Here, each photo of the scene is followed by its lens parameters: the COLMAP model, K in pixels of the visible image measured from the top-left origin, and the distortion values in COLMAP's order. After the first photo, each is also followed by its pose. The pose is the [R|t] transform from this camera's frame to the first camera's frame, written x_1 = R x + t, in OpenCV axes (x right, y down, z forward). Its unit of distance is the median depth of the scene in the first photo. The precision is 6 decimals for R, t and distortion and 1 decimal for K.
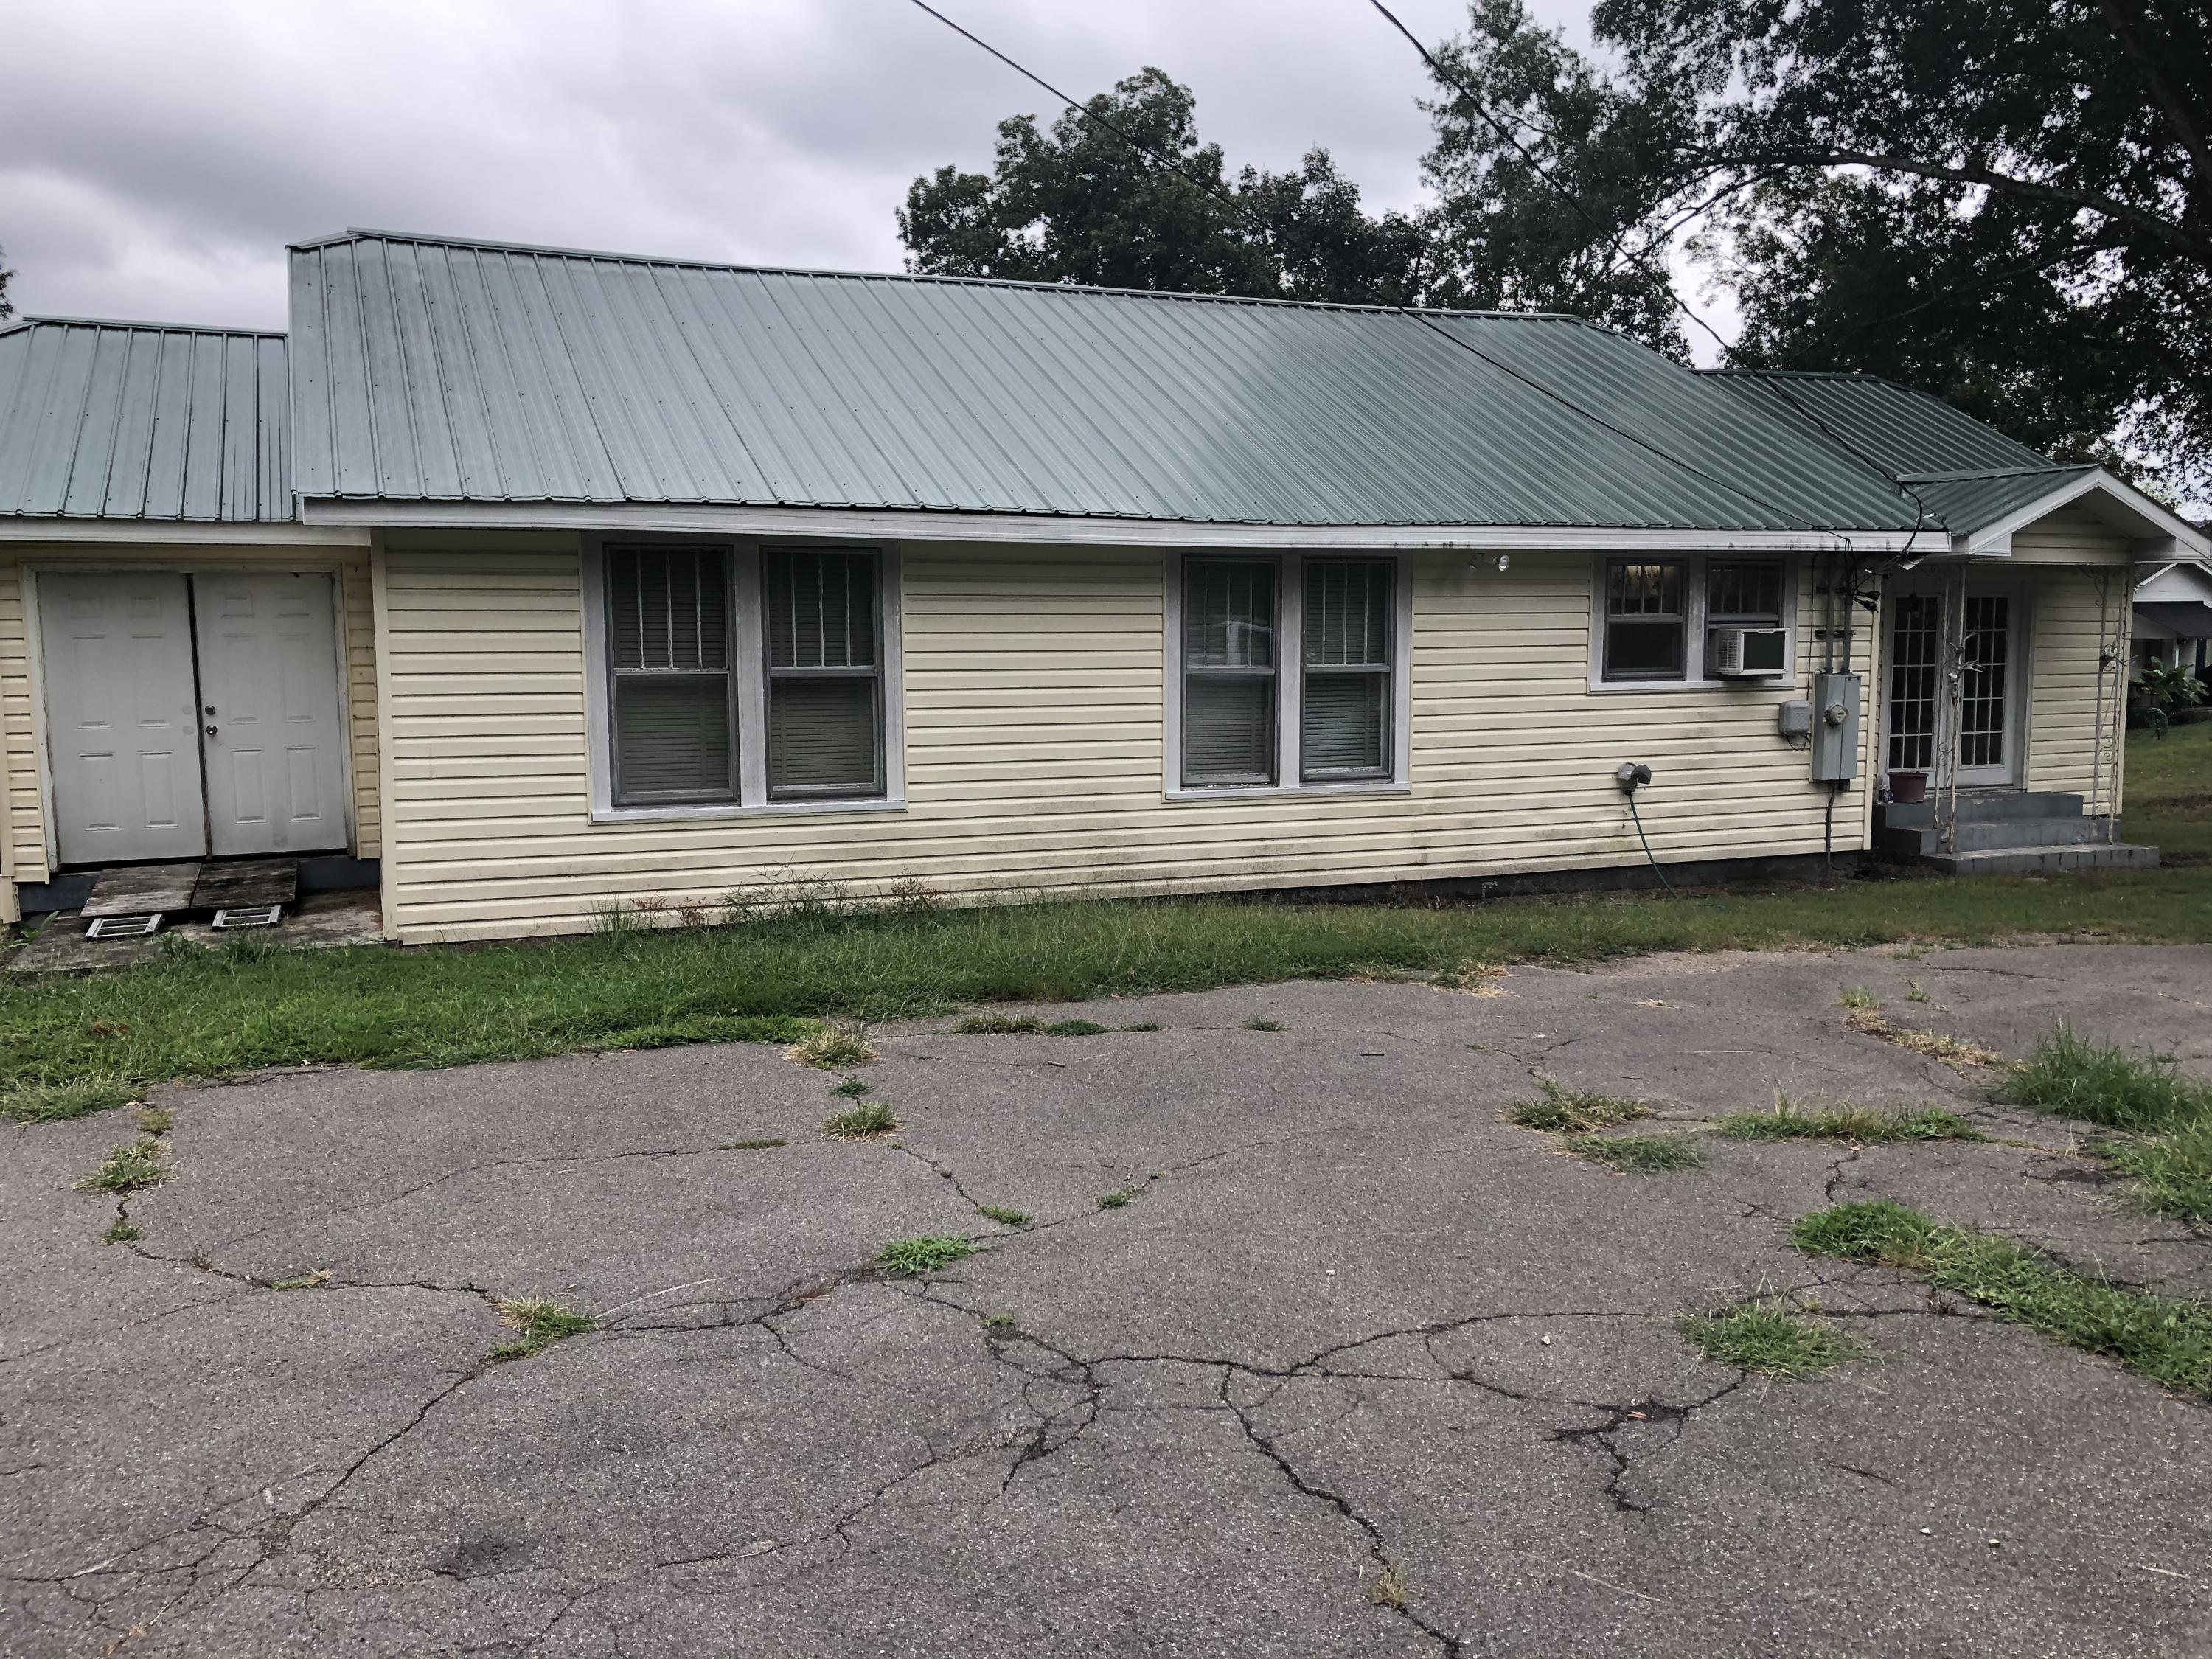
lens RADIAL K [[1811.1, 0, 1106.0], [0, 1811.1, 829.5], [0, 0, 1]] dist [-0.008588, -0.005316]
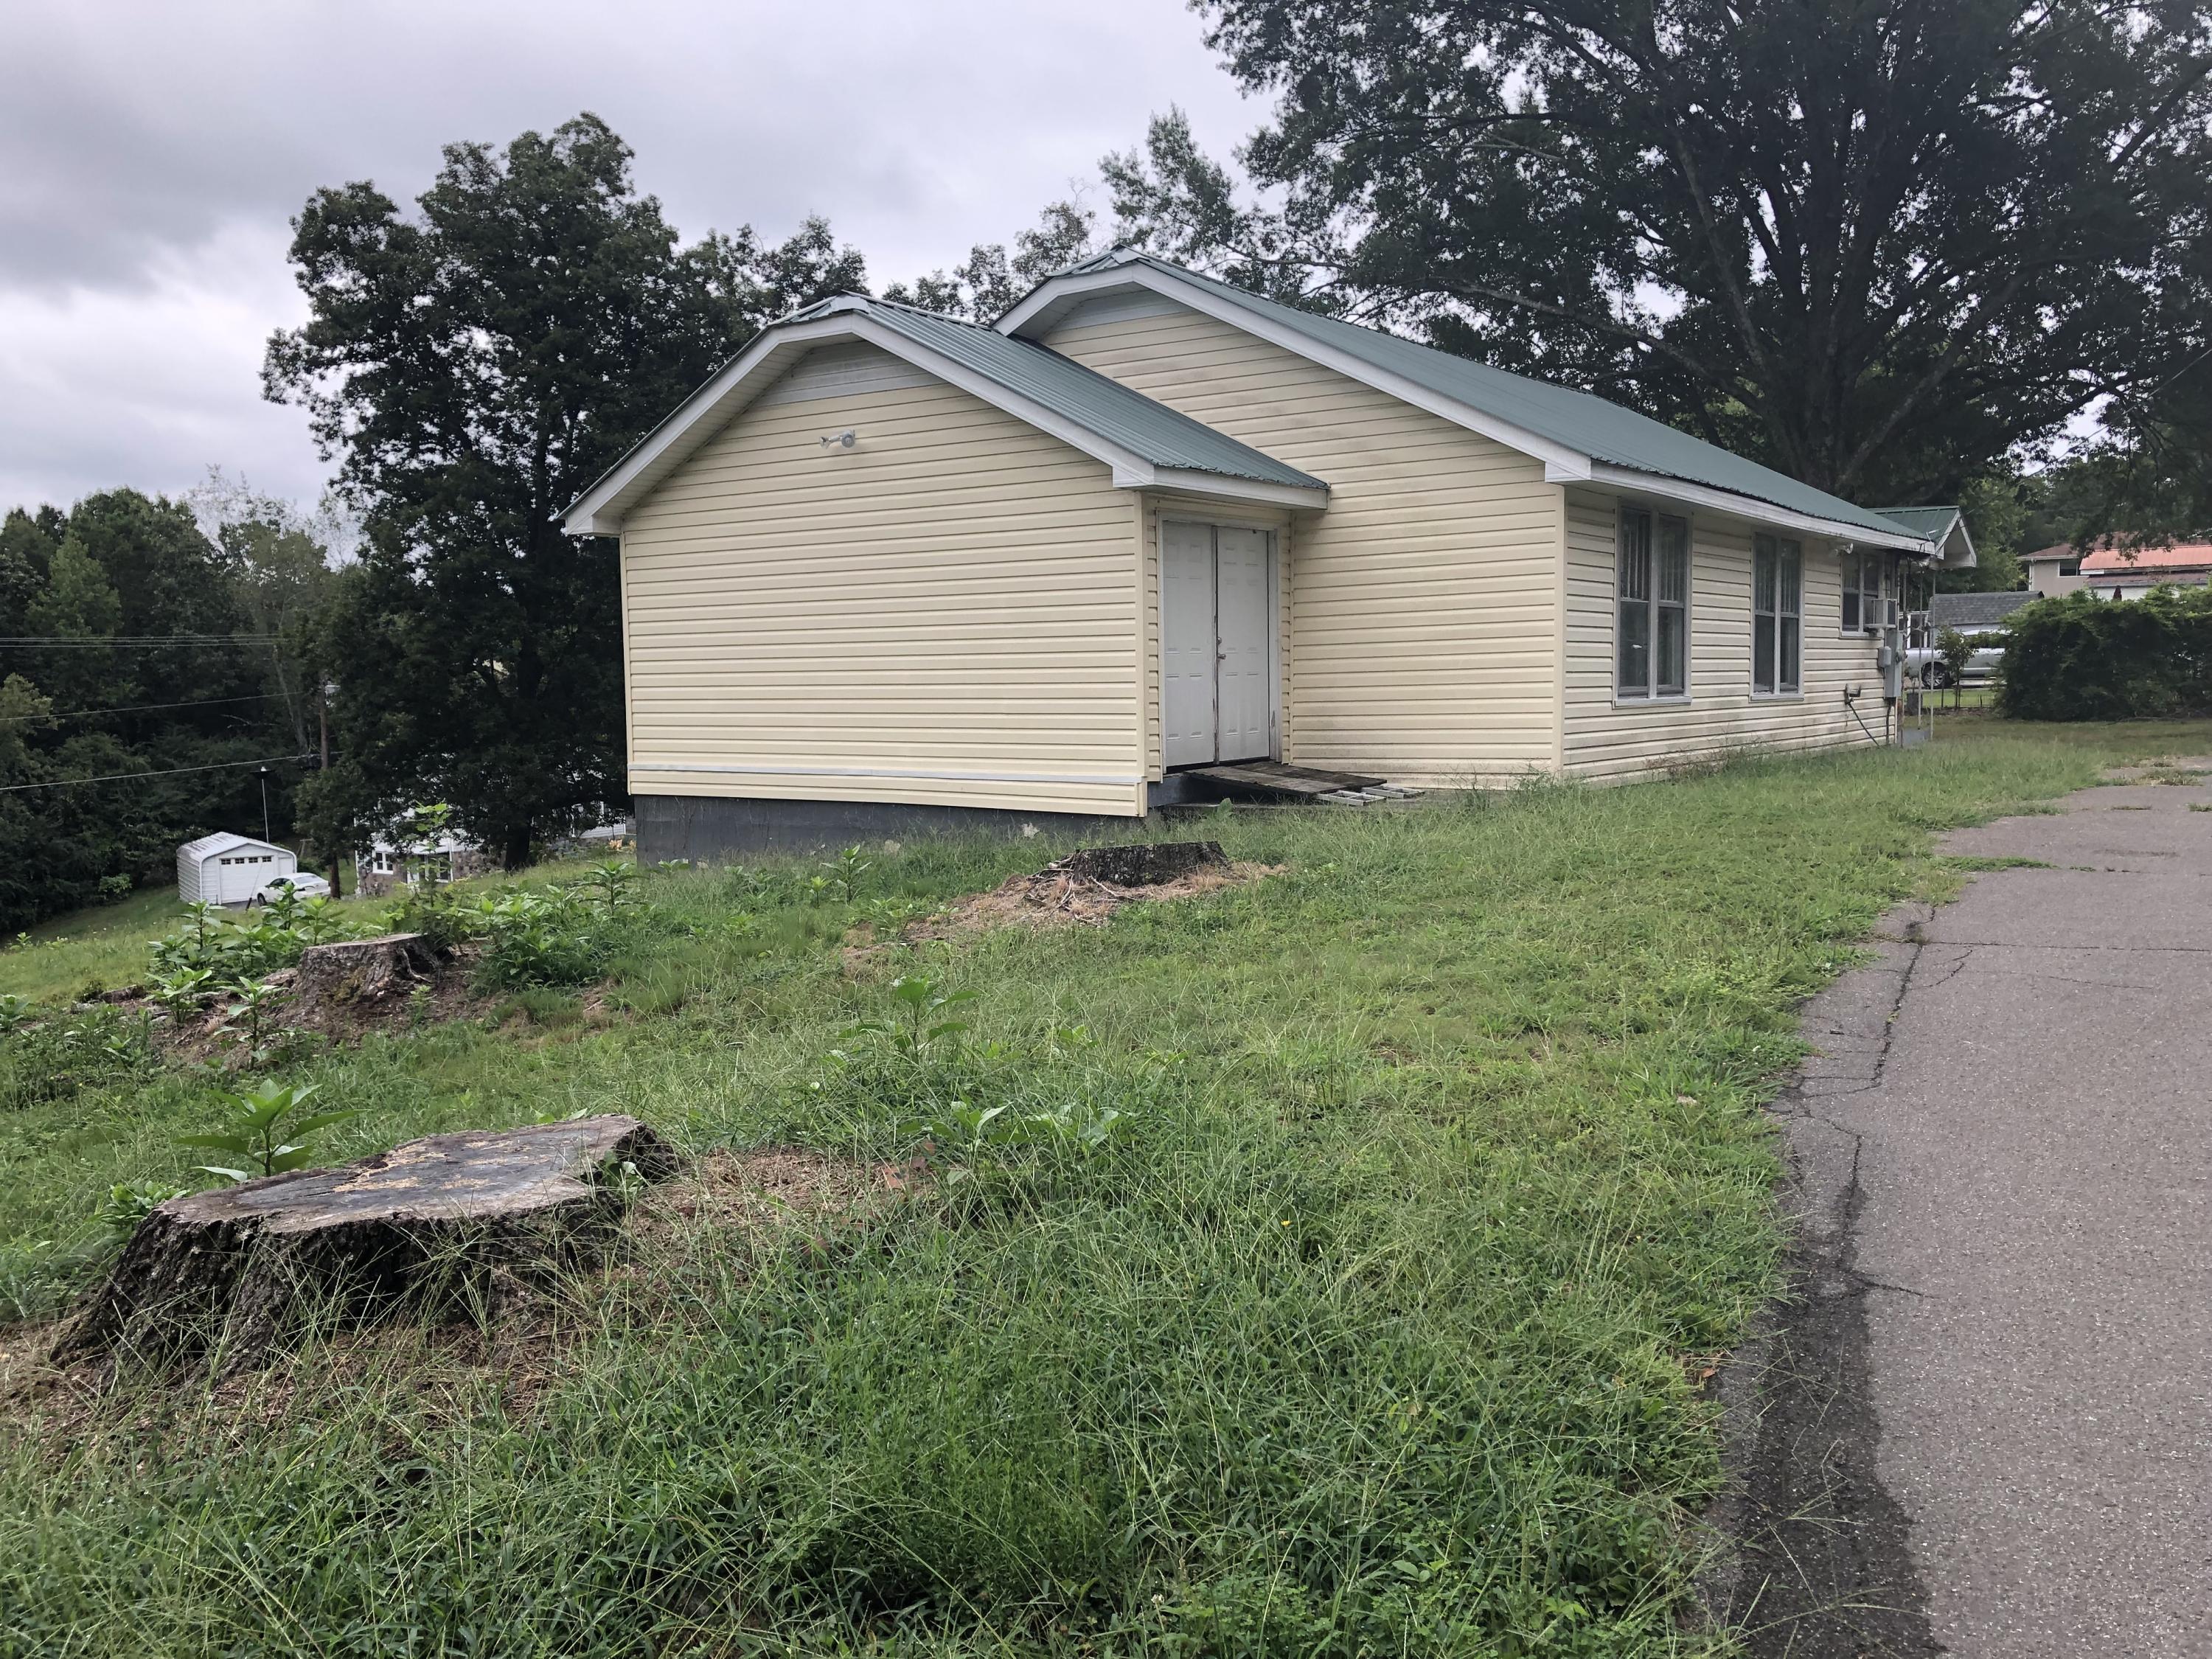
lens RADIAL K [[1811.1, 0, 1106.0], [0, 1811.1, 829.5], [0, 0, 1]] dist [-0.008588, -0.005316]
pose [[0.842198, -0.054352, 0.536422, -0.302741], [0.074962, 0.997047, -0.016668, 0.018384], [-0.533932, 0.054249, 0.843785, 0.010977]]
